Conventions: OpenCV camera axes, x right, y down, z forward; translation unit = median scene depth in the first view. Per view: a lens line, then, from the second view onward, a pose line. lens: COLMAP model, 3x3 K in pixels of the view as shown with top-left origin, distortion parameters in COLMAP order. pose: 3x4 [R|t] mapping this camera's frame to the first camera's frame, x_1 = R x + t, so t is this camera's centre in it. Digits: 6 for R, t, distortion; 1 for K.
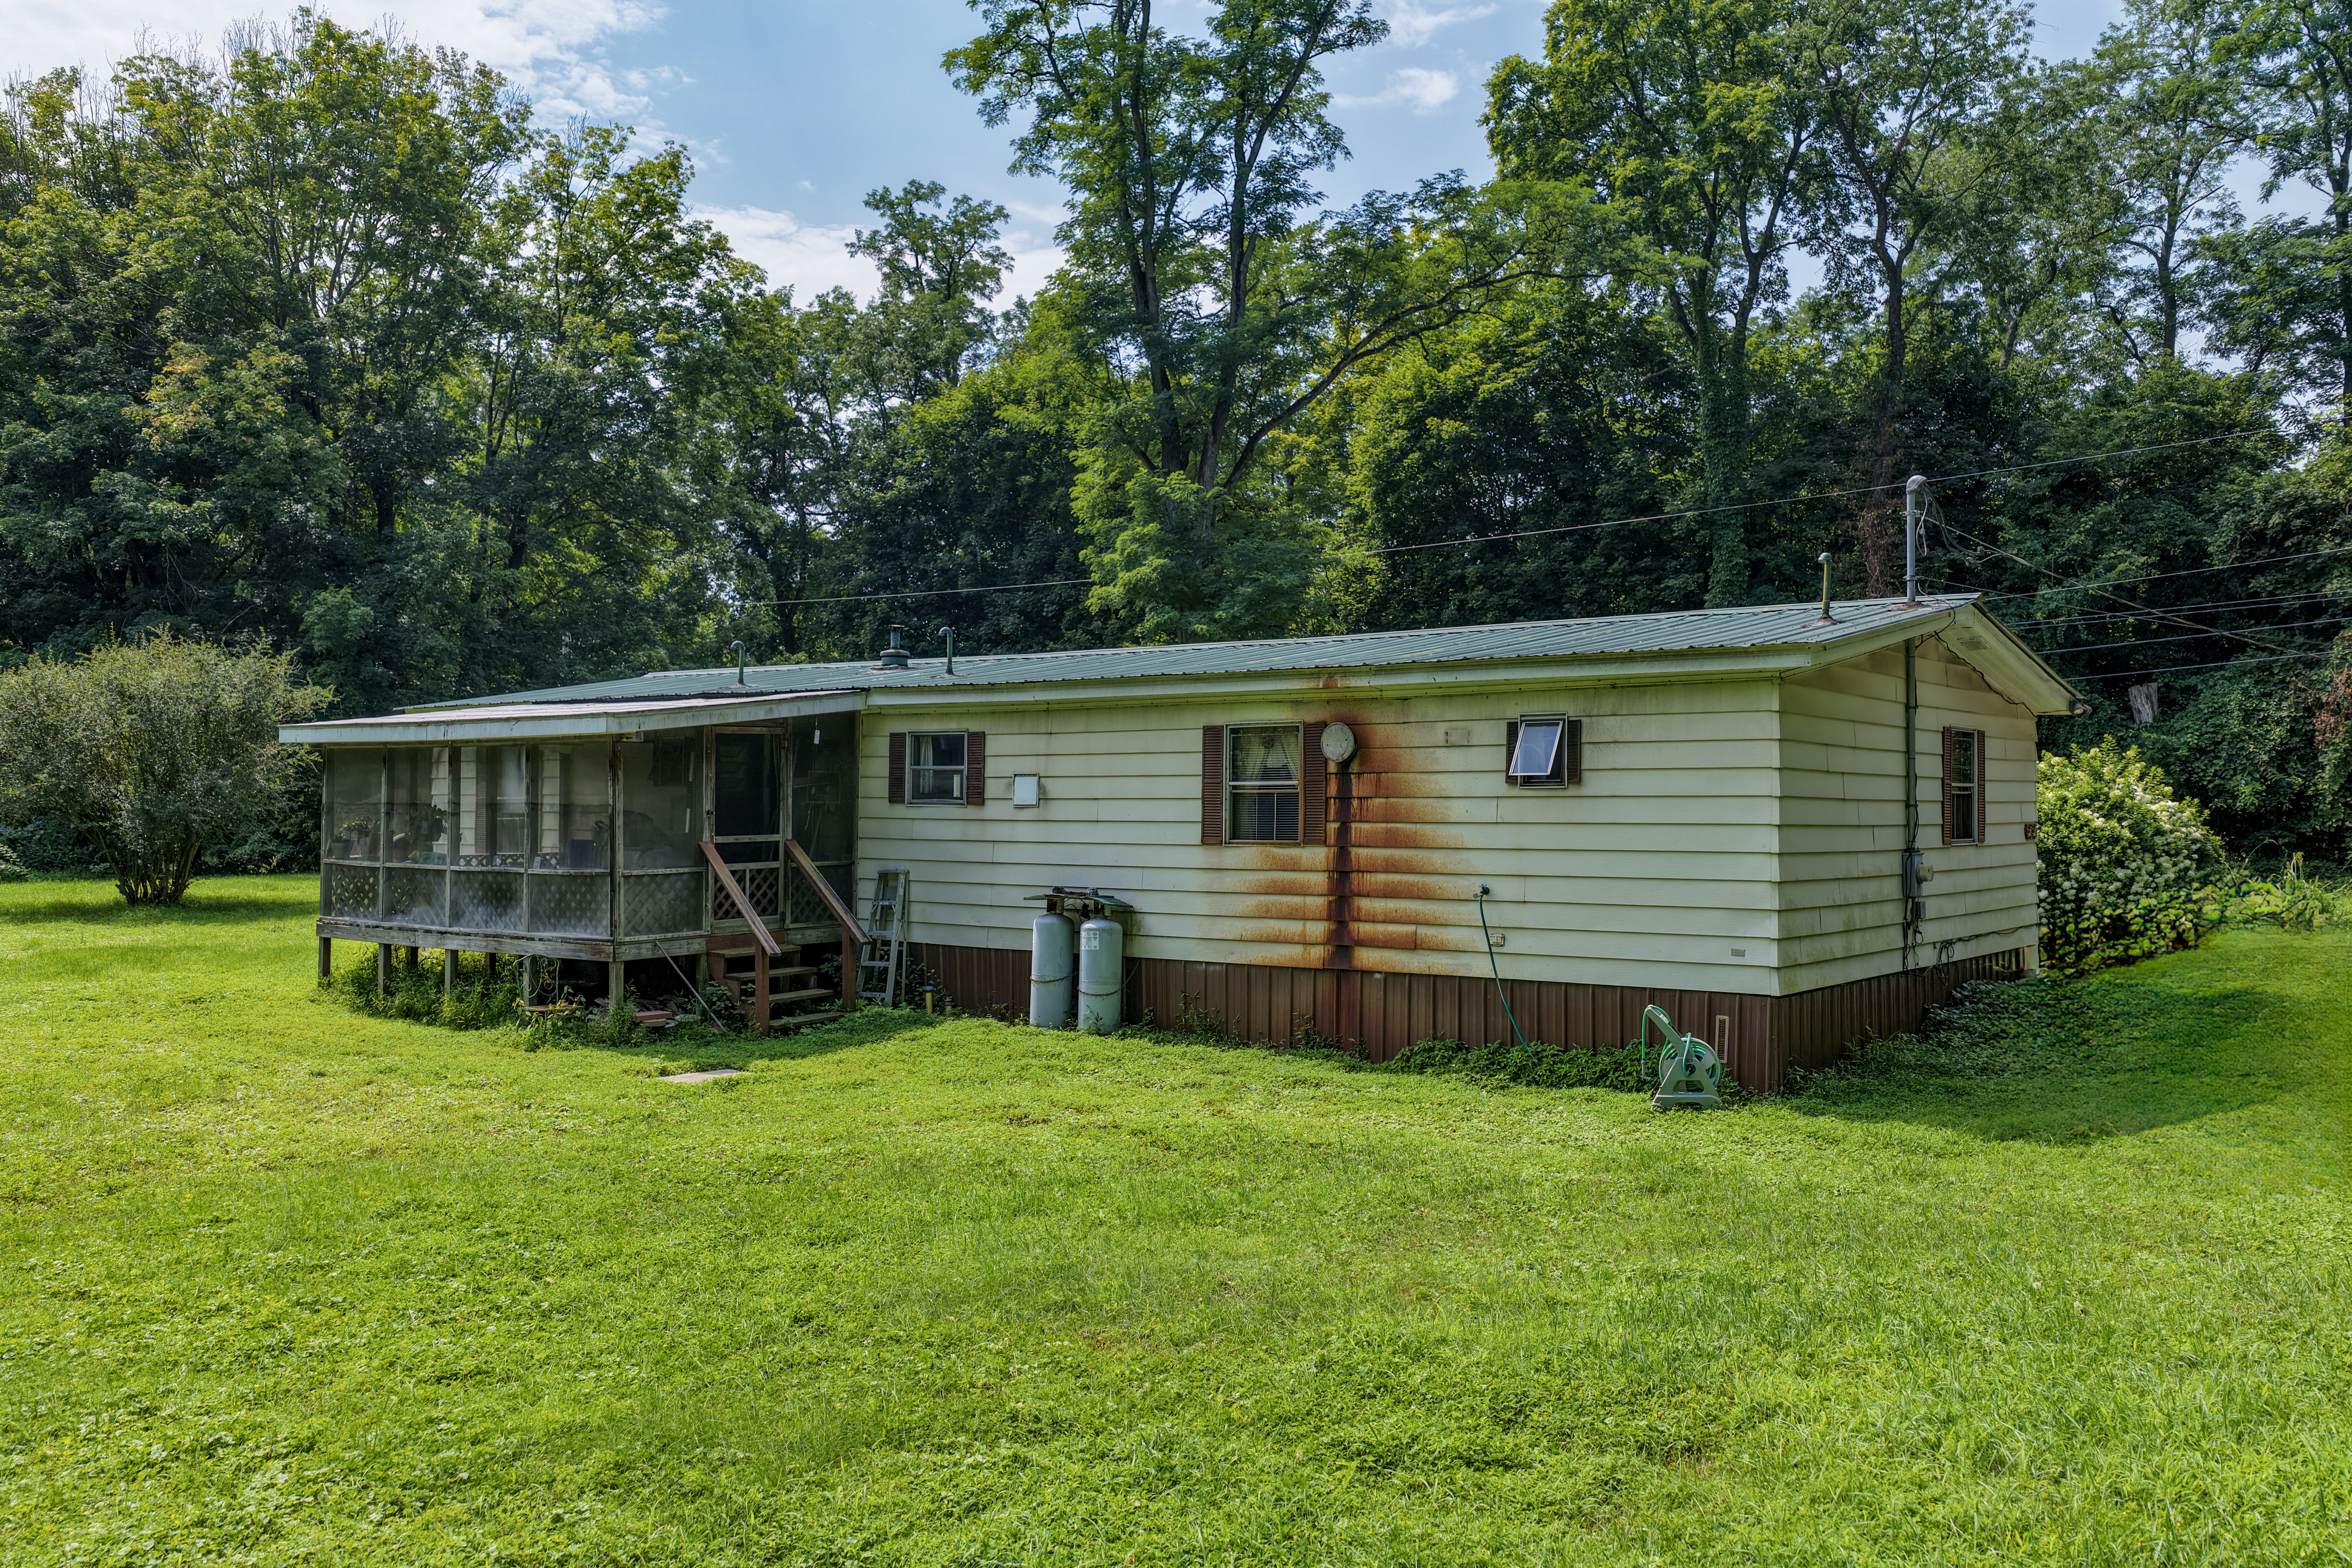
lens RADIAL K [[1944.3, 0, 1176.0], [0, 1944.3, 784.0], [0, 0, 1]] dist [0.008074, -0.009601]
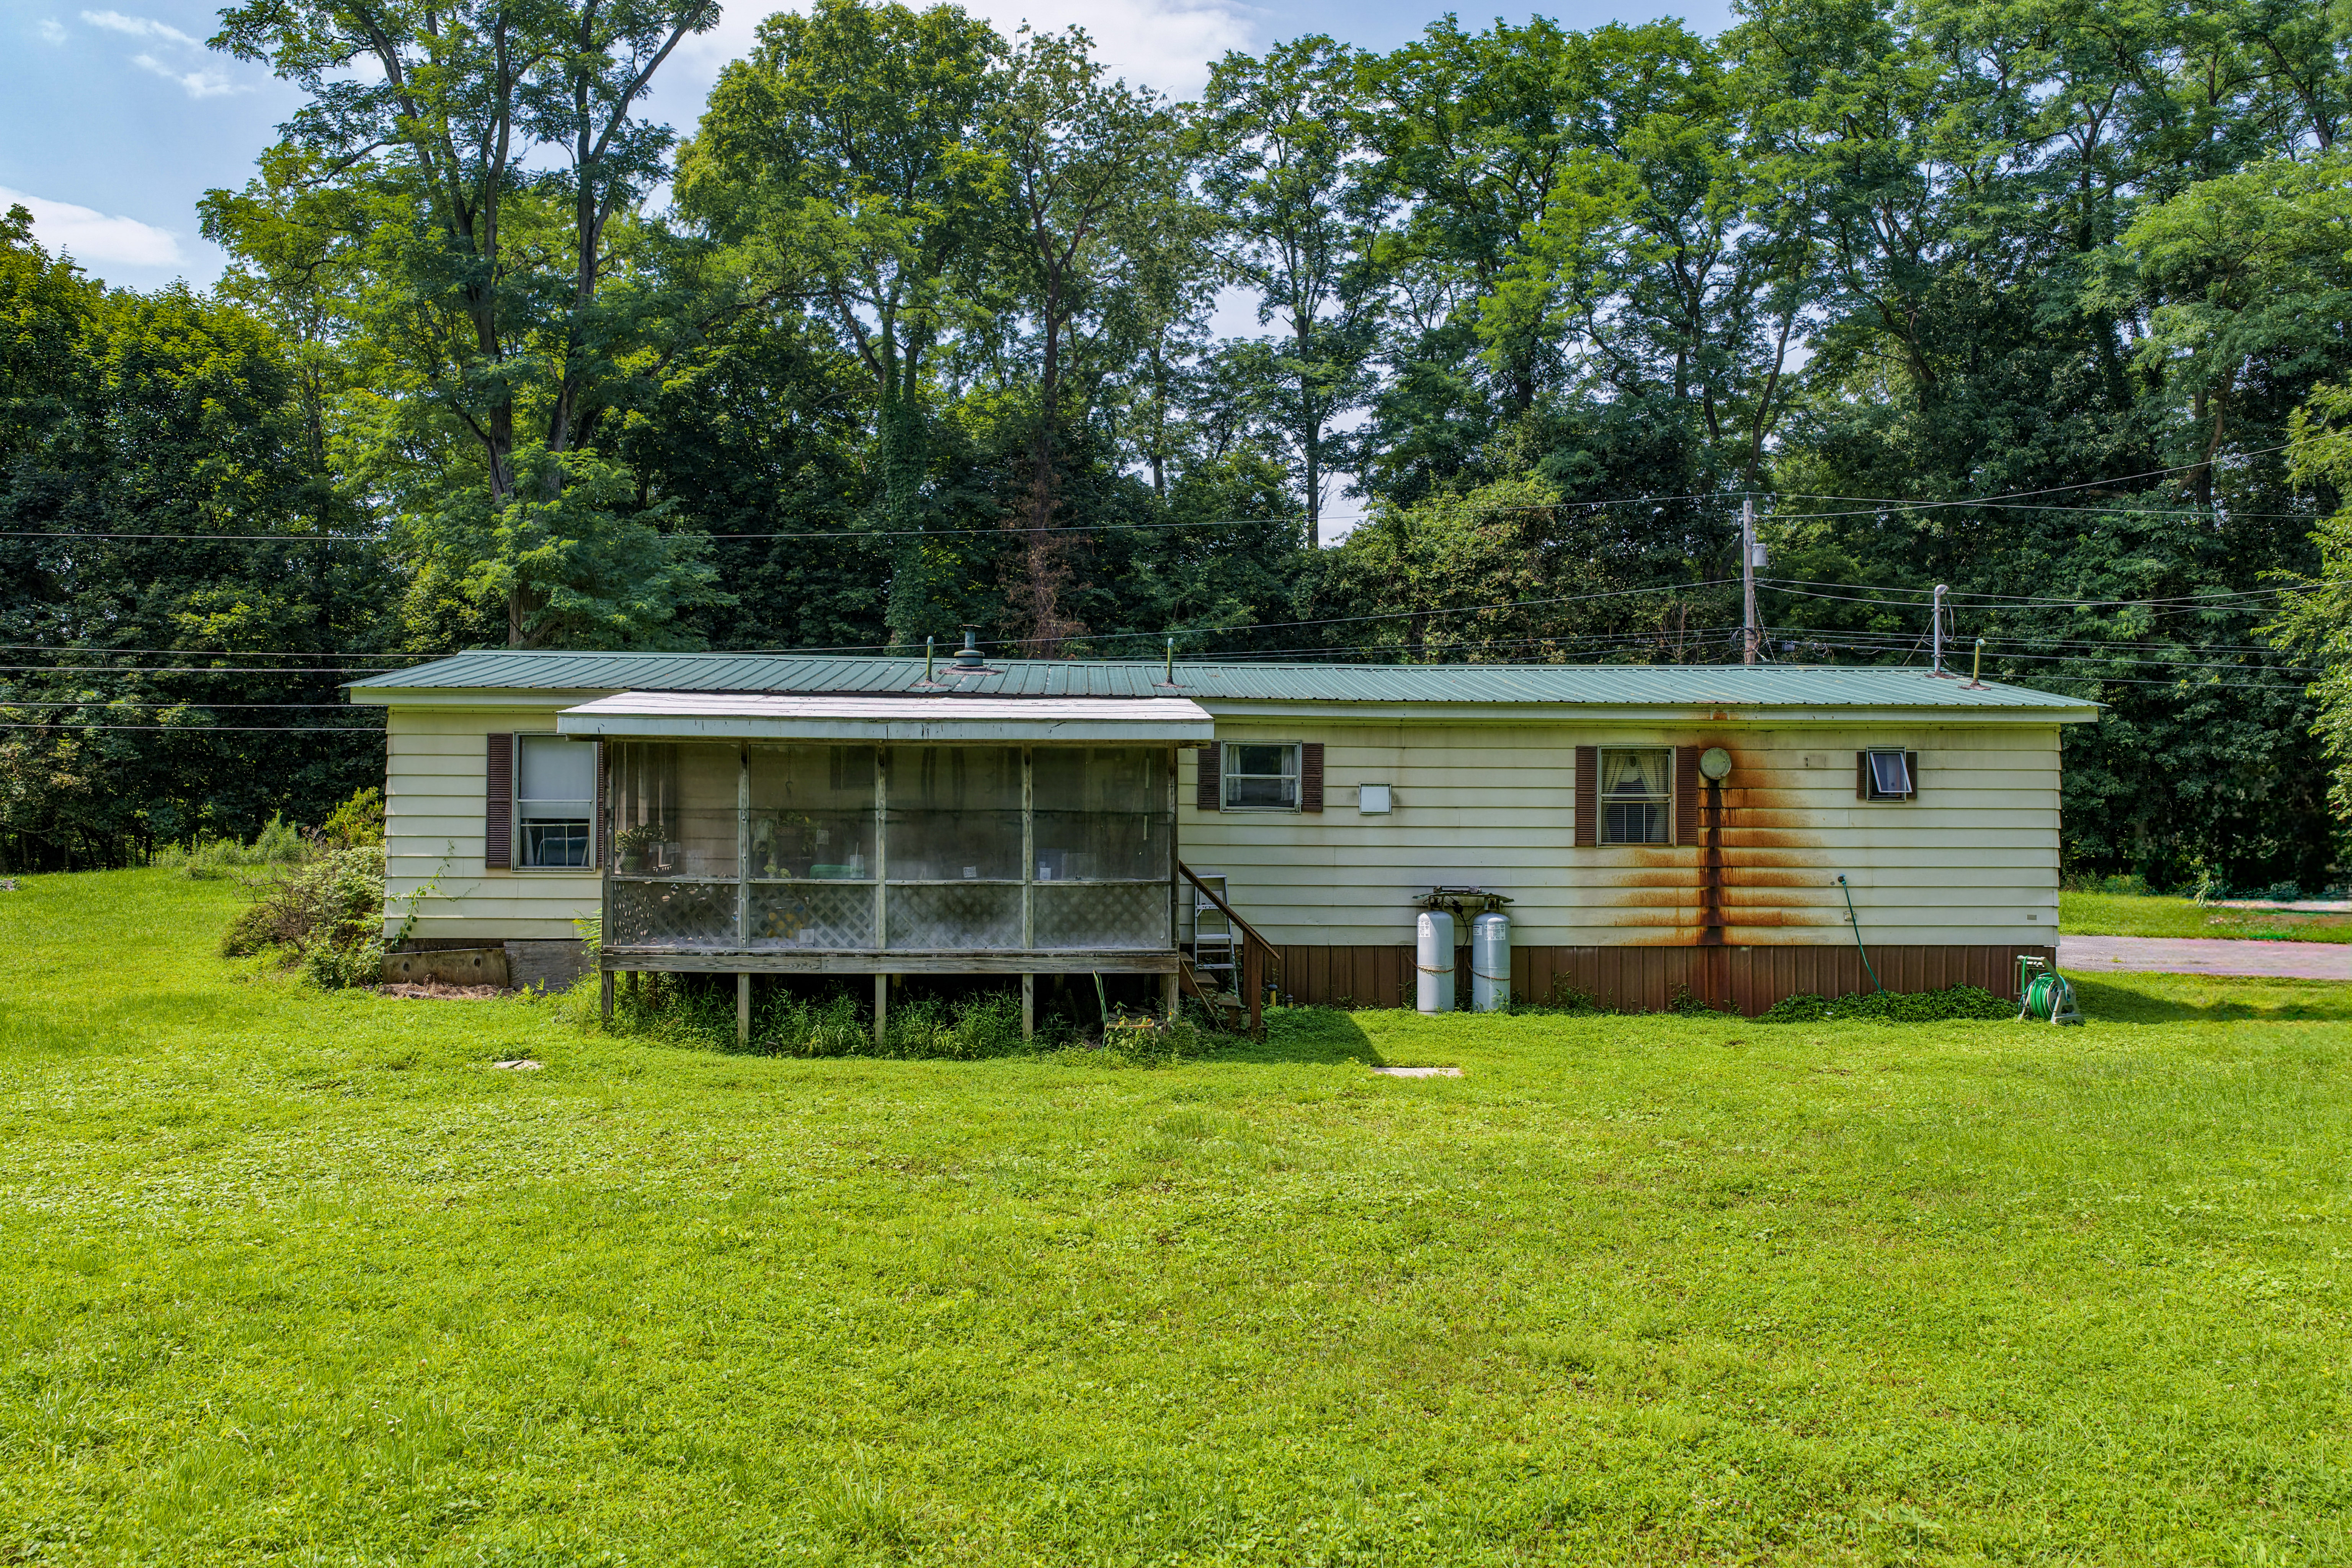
lens RADIAL K [[1944.3, 0, 1176.0], [0, 1944.3, 784.0], [0, 0, 1]] dist [0.008074, -0.009601]
pose [[0.759844, 0.009760, 0.650032, -0.947181], [-0.011085, 0.999936, -0.002057, -0.001812], [-0.650011, -0.005643, 0.759904, 0.262906]]
